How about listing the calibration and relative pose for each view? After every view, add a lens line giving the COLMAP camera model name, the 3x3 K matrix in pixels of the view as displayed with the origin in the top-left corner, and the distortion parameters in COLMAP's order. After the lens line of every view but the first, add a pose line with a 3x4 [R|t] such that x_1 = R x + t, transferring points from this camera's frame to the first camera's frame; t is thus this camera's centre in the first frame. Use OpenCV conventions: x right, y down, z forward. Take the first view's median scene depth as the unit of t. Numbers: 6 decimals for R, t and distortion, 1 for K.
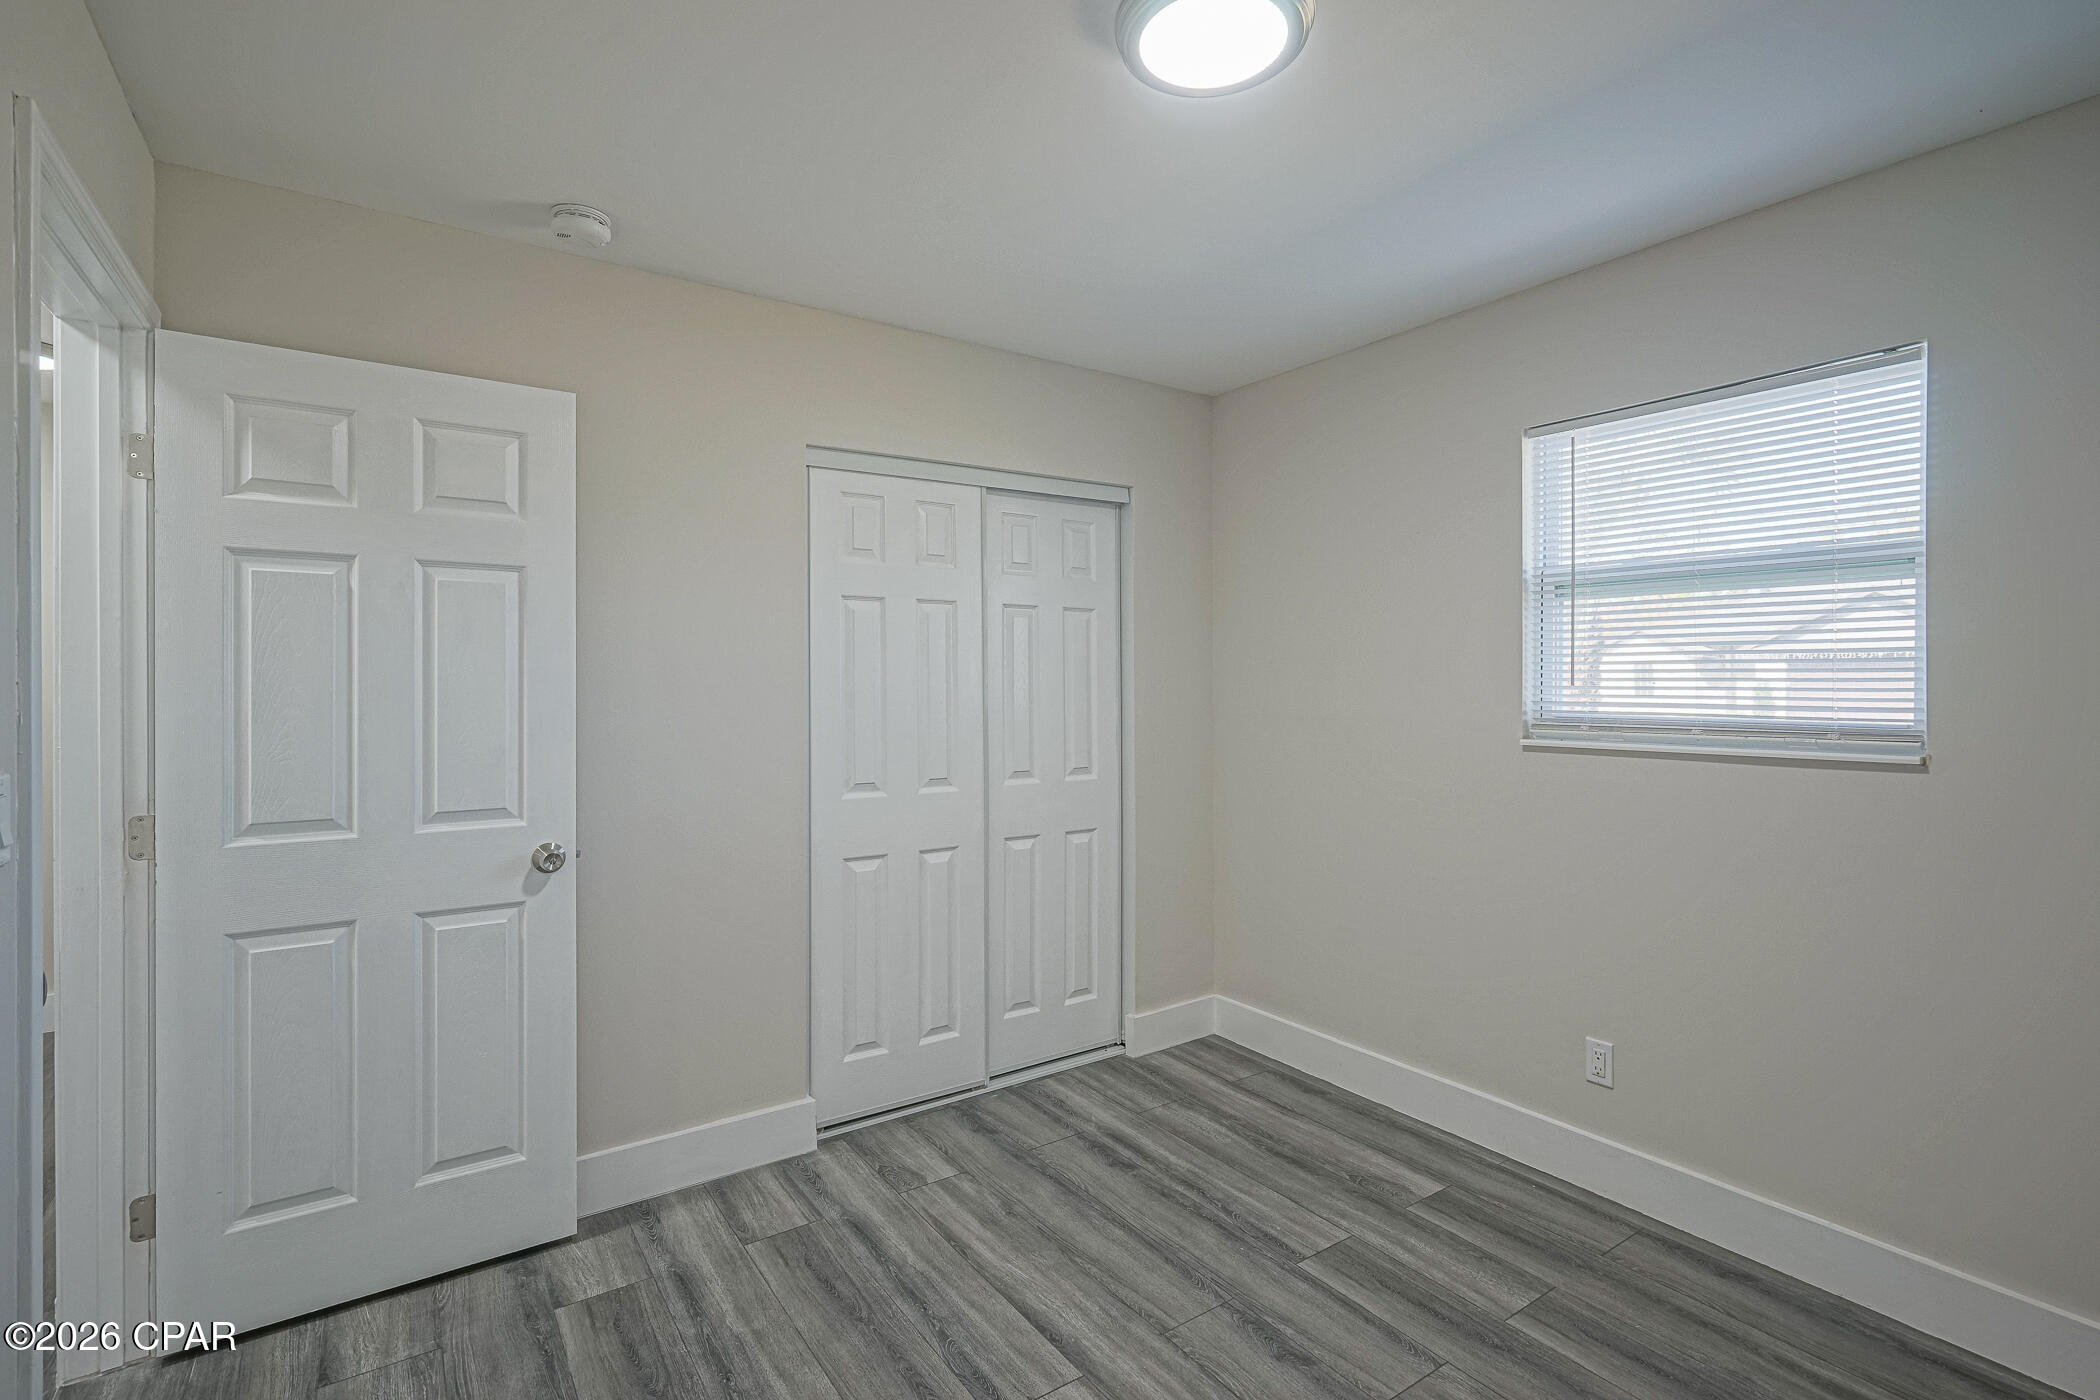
lens RADIAL K [[953.9, 0, 1057.8], [0, 953.9, 698.8], [0, 0, 1]] dist [-0.000754, 0.000127]
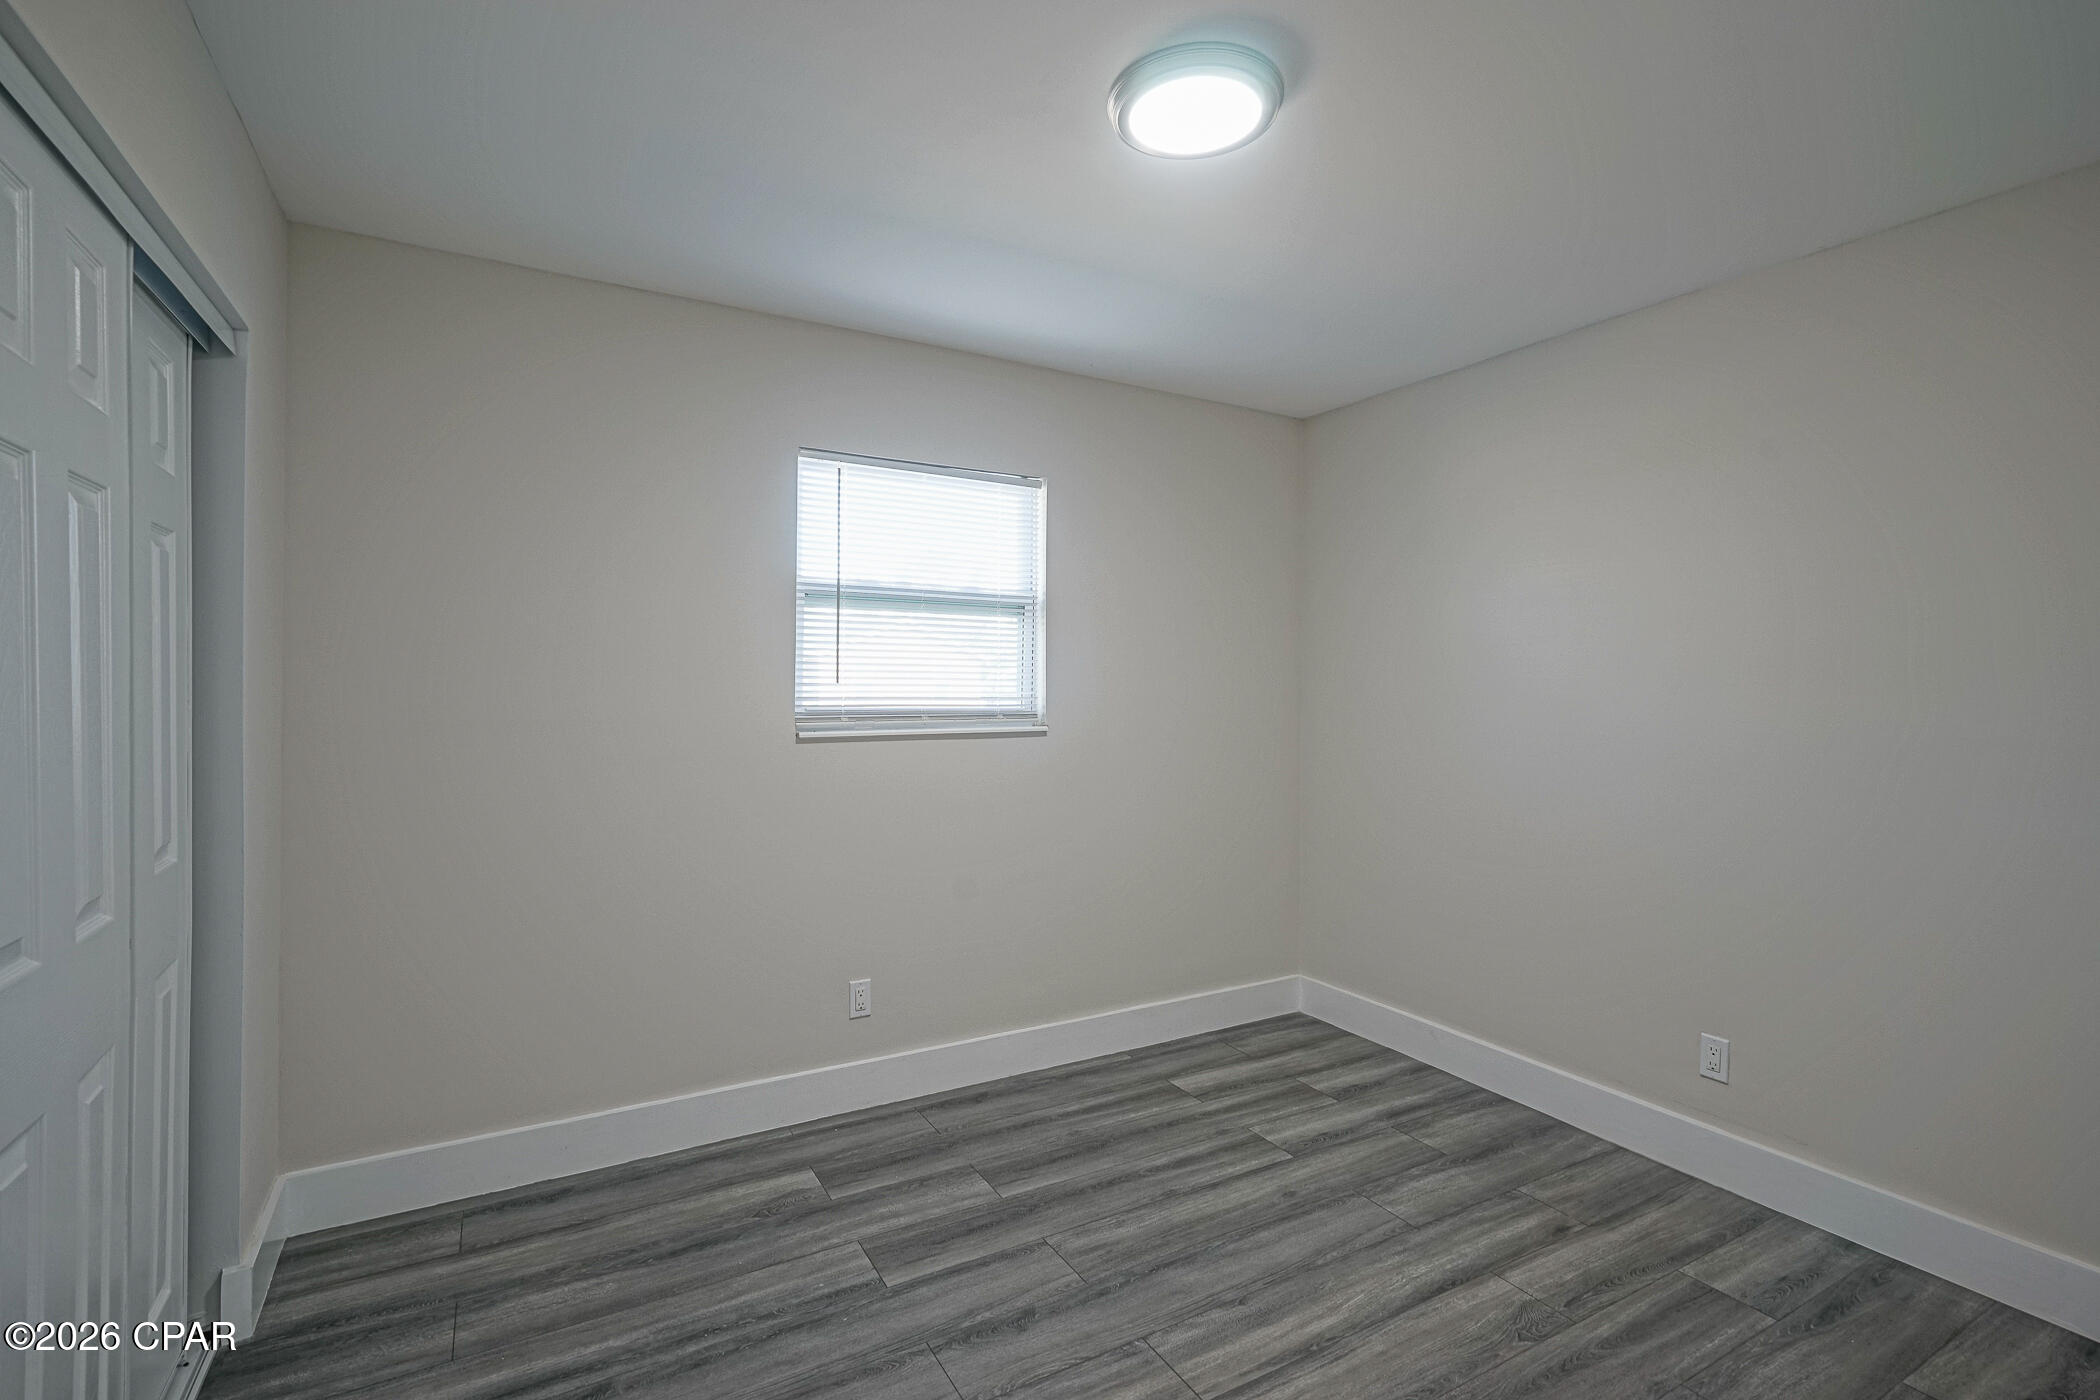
lens RADIAL K [[953.9, 0, 1046.9], [0, 953.9, 695.3], [0, 0, 1]] dist [-0.000754, 0.000127]
pose [[0.094088, -0.006277, 0.995544, -0.594394], [0.007809, 0.999954, 0.005567, -0.003097], [-0.995533, 0.007251, 0.094132, 0.651637]]
